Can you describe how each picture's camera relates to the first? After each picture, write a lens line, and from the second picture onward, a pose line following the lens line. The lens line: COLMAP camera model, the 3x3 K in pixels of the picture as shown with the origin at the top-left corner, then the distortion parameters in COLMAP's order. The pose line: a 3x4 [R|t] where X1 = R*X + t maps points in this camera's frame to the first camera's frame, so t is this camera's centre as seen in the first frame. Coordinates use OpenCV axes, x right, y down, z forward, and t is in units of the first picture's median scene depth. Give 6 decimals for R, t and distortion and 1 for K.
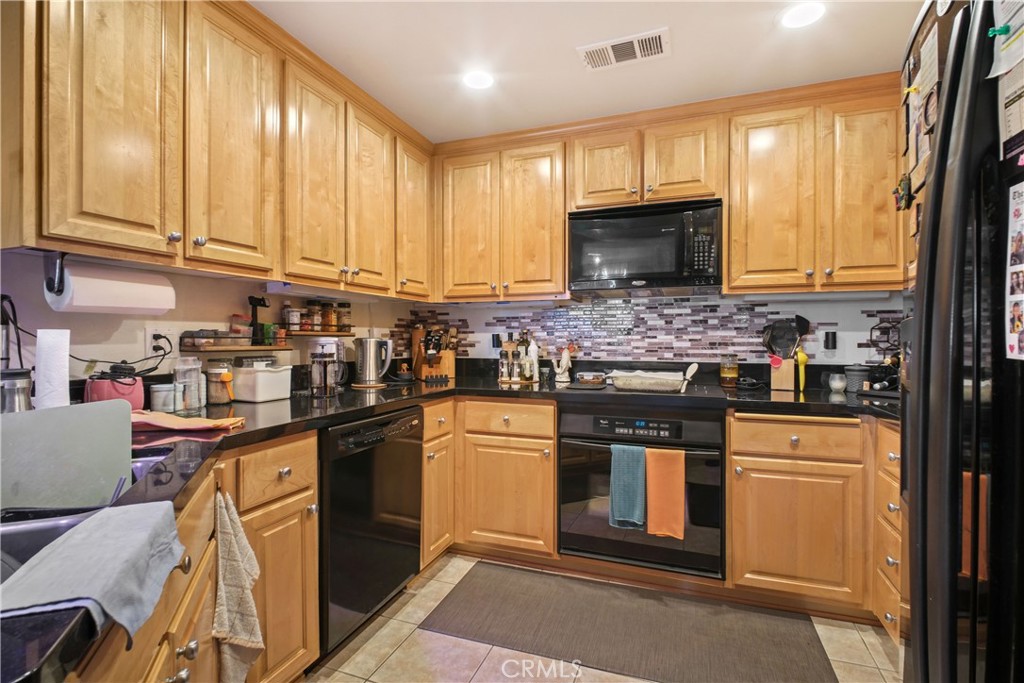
lens RADIAL K [[469.8, 0, 517.6], [0, 469.8, 347.0], [0, 0, 1]] dist [-0.000297, -0.003109]
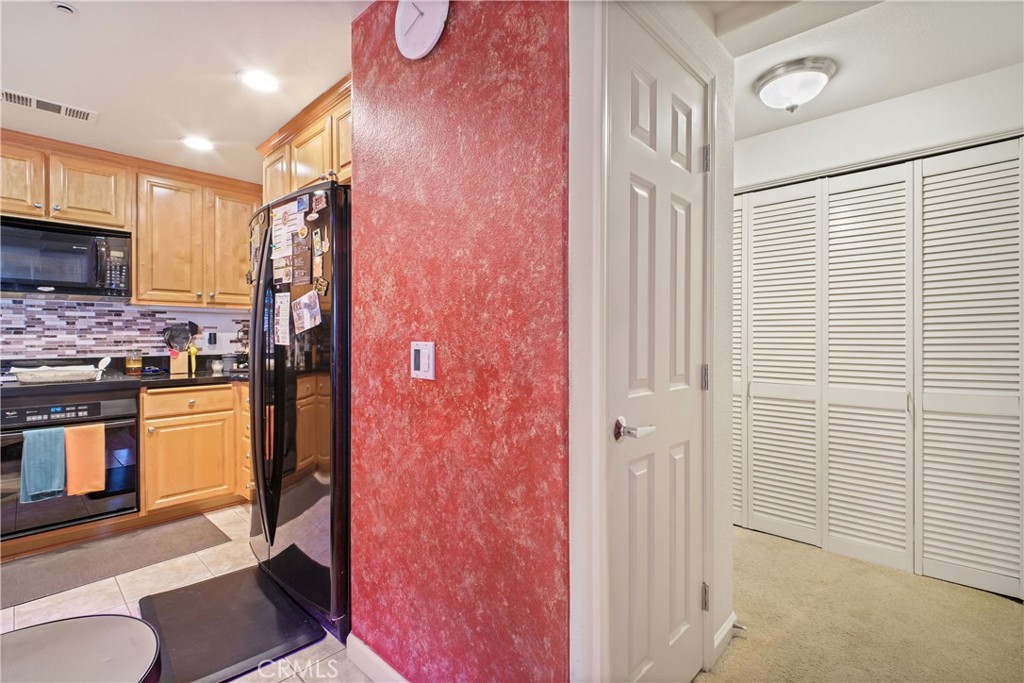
lens RADIAL K [[469.8, 0, 531.7], [0, 469.8, 331.1], [0, 0, 1]] dist [-0.000297, -0.003109]
pose [[0.362072, 0.008758, 0.932109, -0.382561], [0.015959, 0.999751, -0.015593, 0.002315], [-0.932013, 0.020521, 0.361842, -0.521747]]
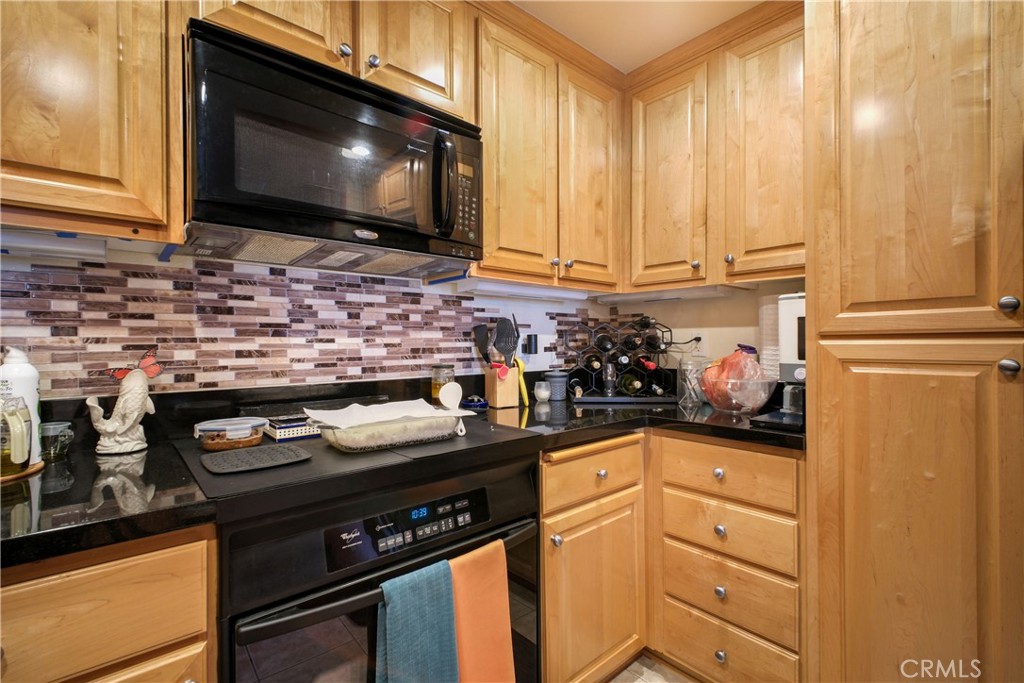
lens RADIAL K [[469.8, 0, 515.1], [0, 469.8, 340.0], [0, 0, 1]] dist [-0.000297, -0.003109]
pose [[0.469479, 0.002185, 0.882941, -0.122660], [0.020881, 0.999690, -0.013576, -0.010924], [-0.882697, 0.024810, 0.469288, 0.626649]]
